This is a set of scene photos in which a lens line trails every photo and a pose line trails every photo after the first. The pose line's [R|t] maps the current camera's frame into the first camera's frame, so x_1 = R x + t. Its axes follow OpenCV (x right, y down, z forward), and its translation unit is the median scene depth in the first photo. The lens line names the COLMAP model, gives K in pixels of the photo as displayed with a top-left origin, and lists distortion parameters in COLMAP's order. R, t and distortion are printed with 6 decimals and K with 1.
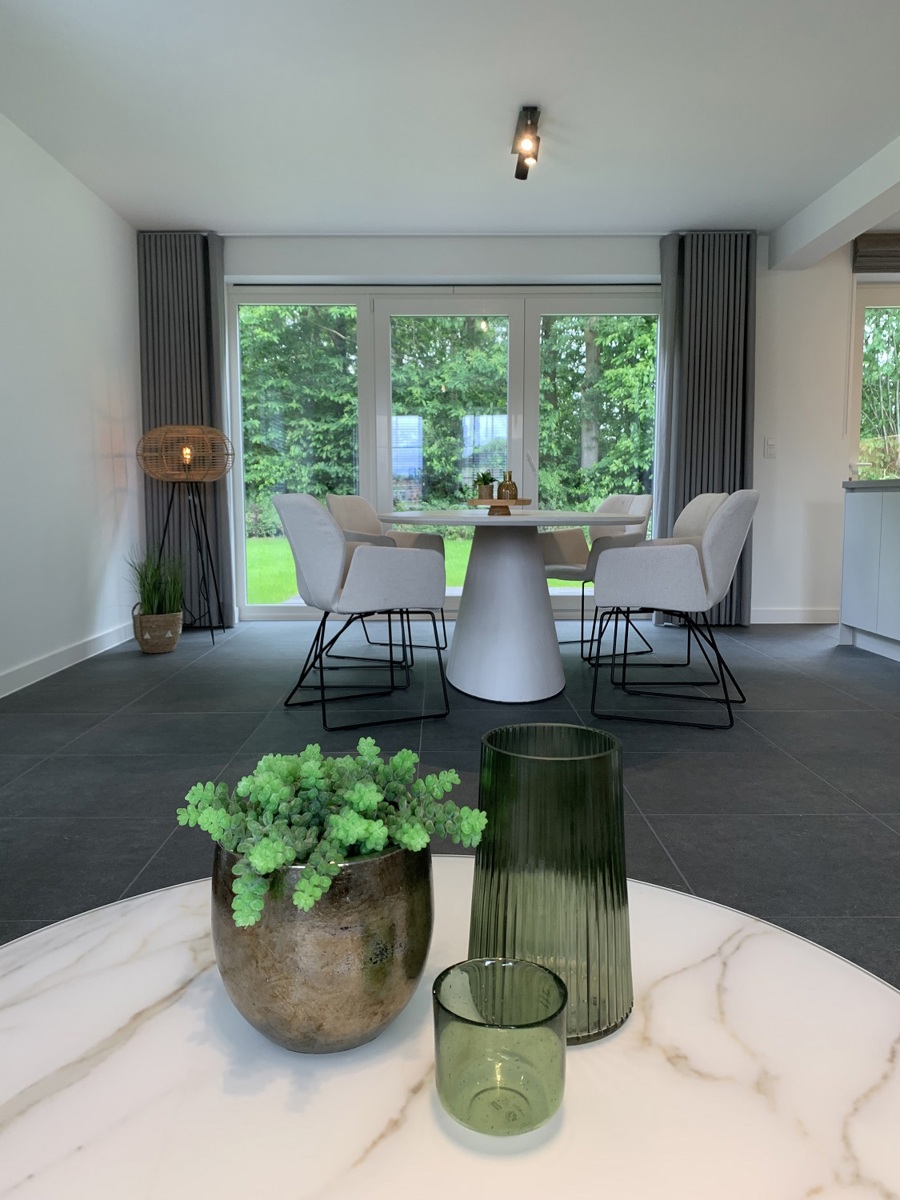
lens RADIAL K [[913.1, 0, 445.8], [0, 913.1, 598.4], [0, 0, 1]] dist [0.051238, -0.053359]
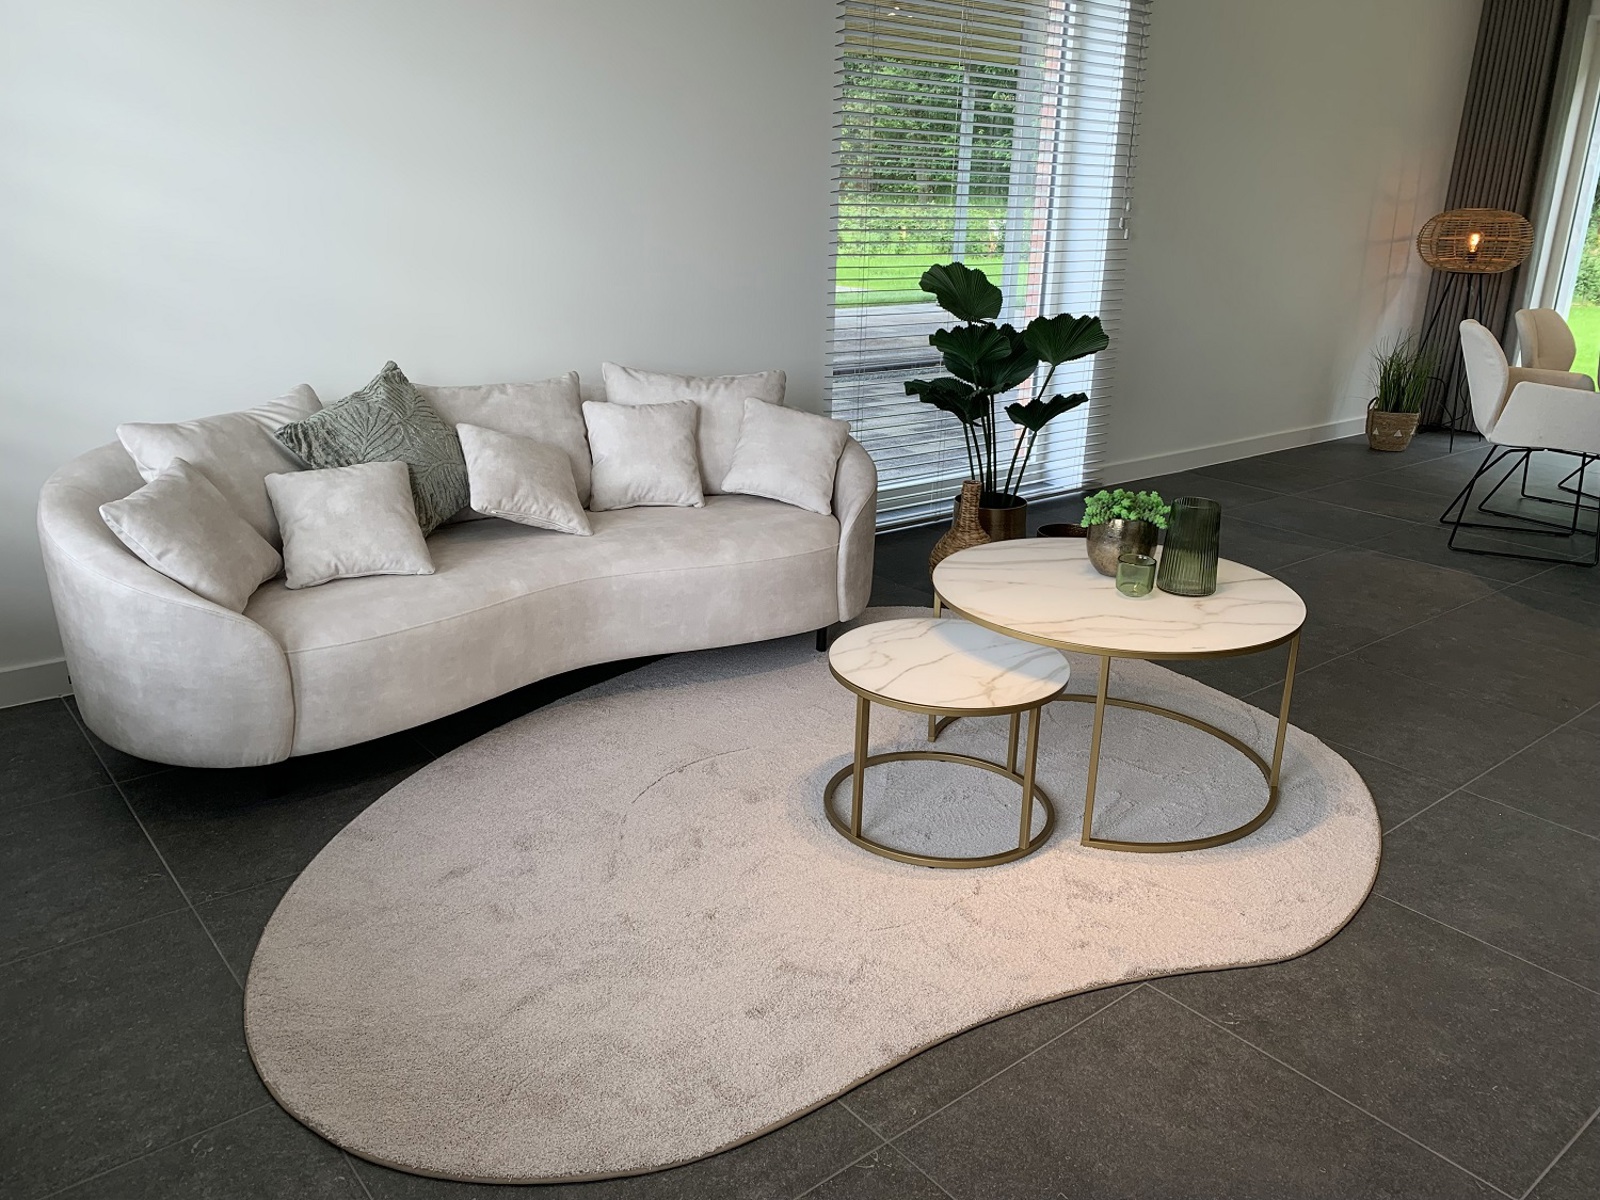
lens RADIAL K [[1217.4, 0, 811.1], [0, 1217.4, 576.5], [0, 0, 1]] dist [0.051238, -0.053359]
pose [[0.628867, 0.251333, -0.735770, 0.291246], [-0.109488, 0.965509, 0.236230, -0.052255], [0.769765, -0.067999, 0.634695, -0.315310]]
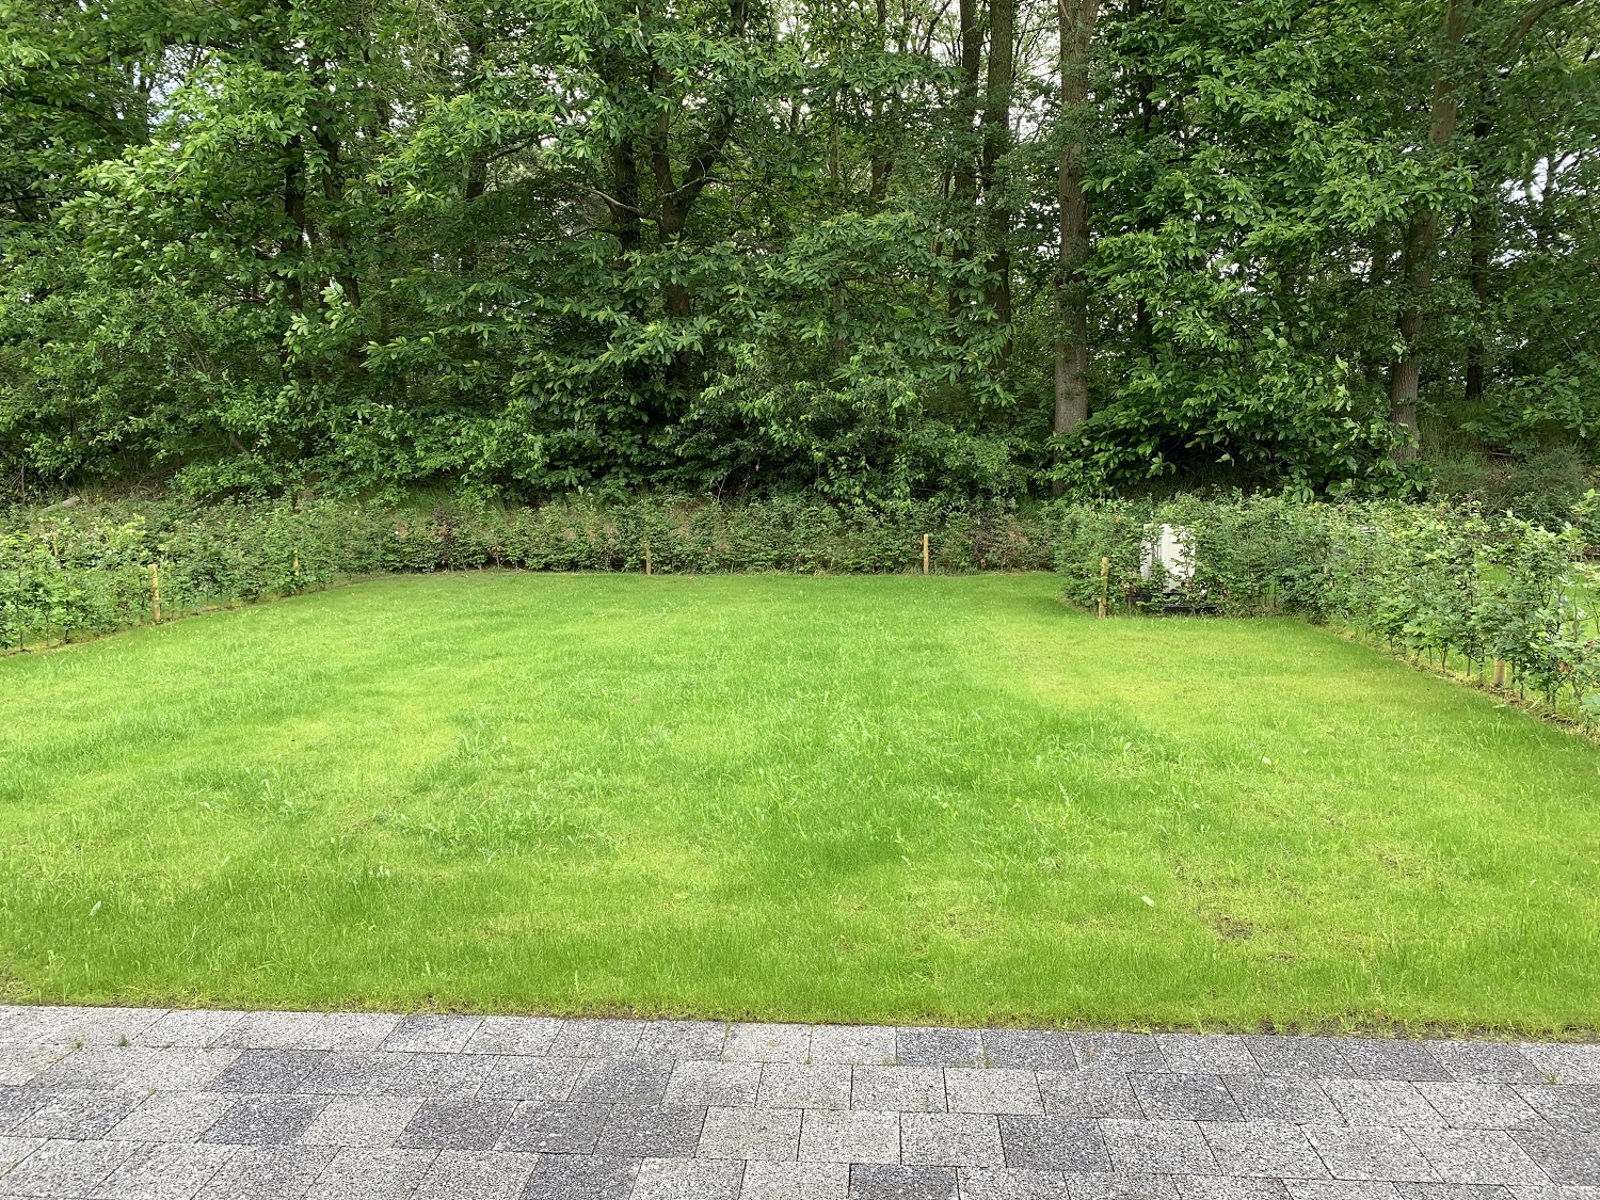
lens RADIAL K [[1217.4, 0, 800.5], [0, 1217.4, 592.7], [0, 0, 1]] dist [0.051238, -0.053359]
pose [[0.997941, -0.009002, -0.063503, 0.198694], [0.008378, 0.999914, -0.010091, -0.191547], [0.063589, 0.009538, 0.997931, 1.257653]]
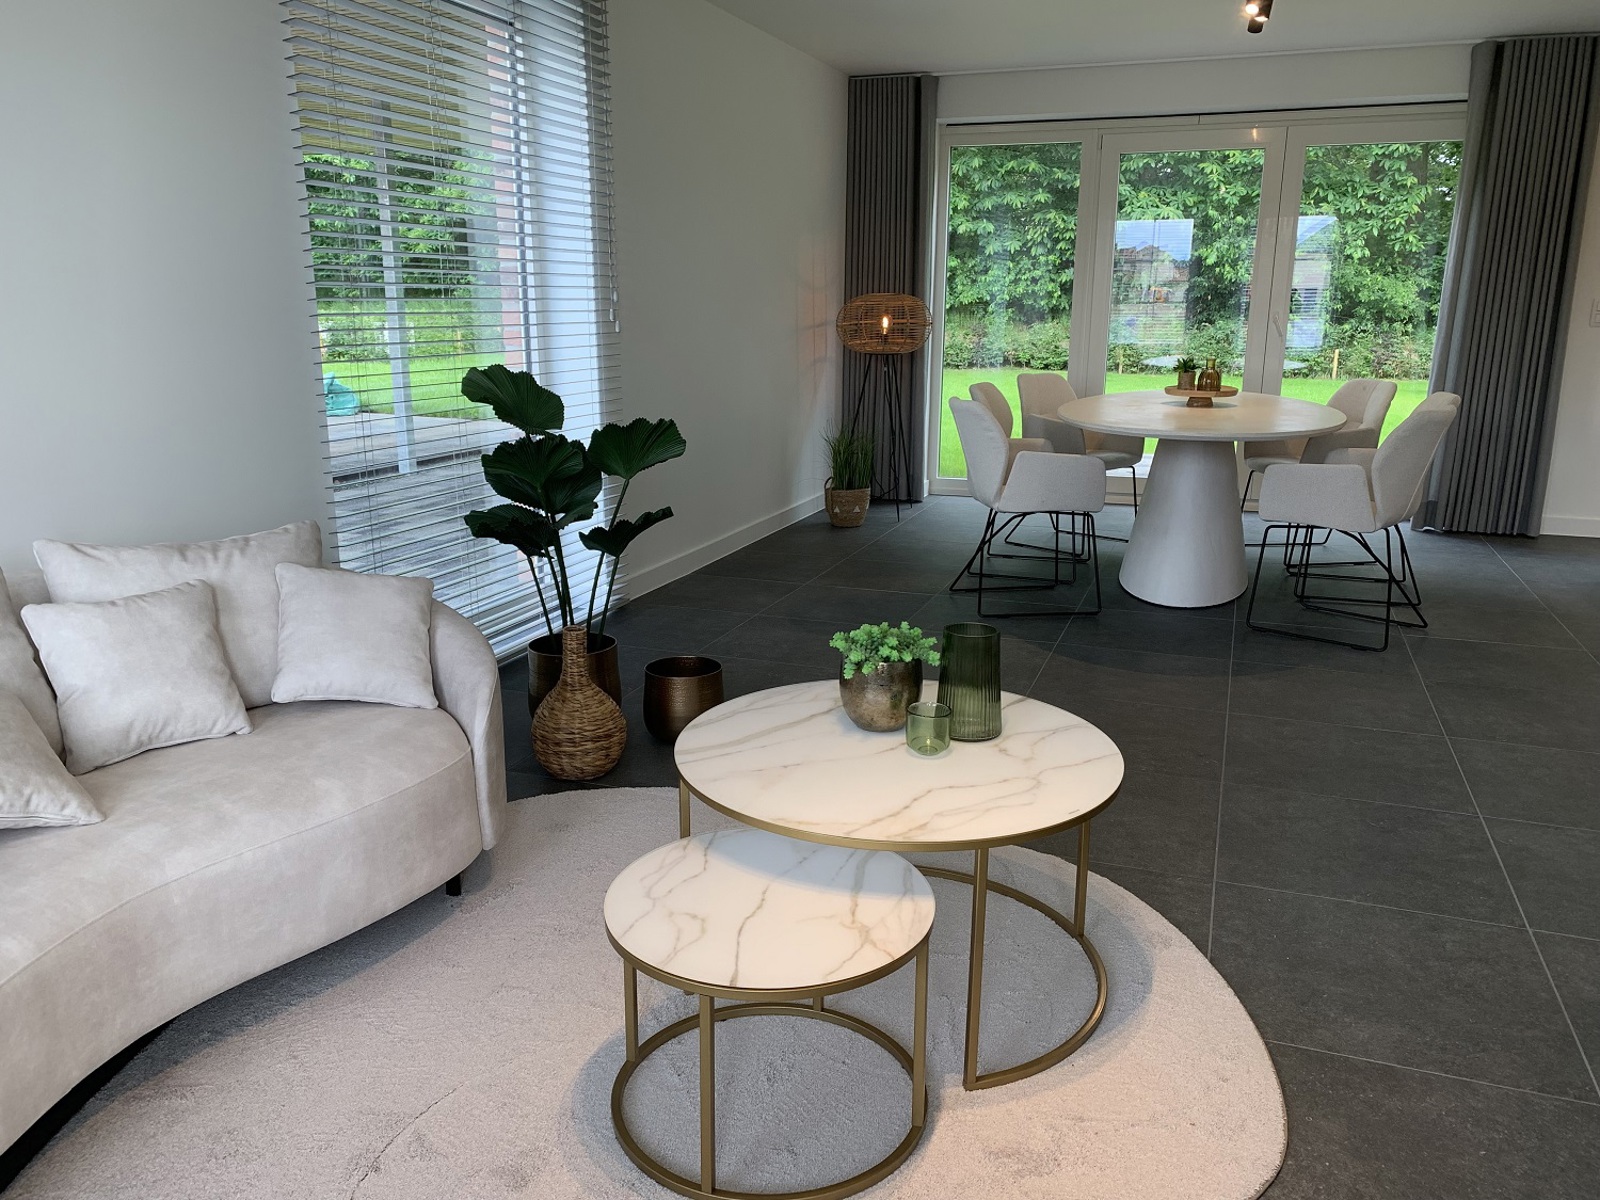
lens RADIAL K [[1217.4, 0, 789.0], [0, 1217.4, 602.4], [0, 0, 1]] dist [0.051238, -0.053359]
pose [[0.934412, 0.089429, -0.344785, 0.099262], [-0.041357, 0.988662, 0.144354, -0.047543], [0.353785, -0.120627, 0.927516, -0.284150]]
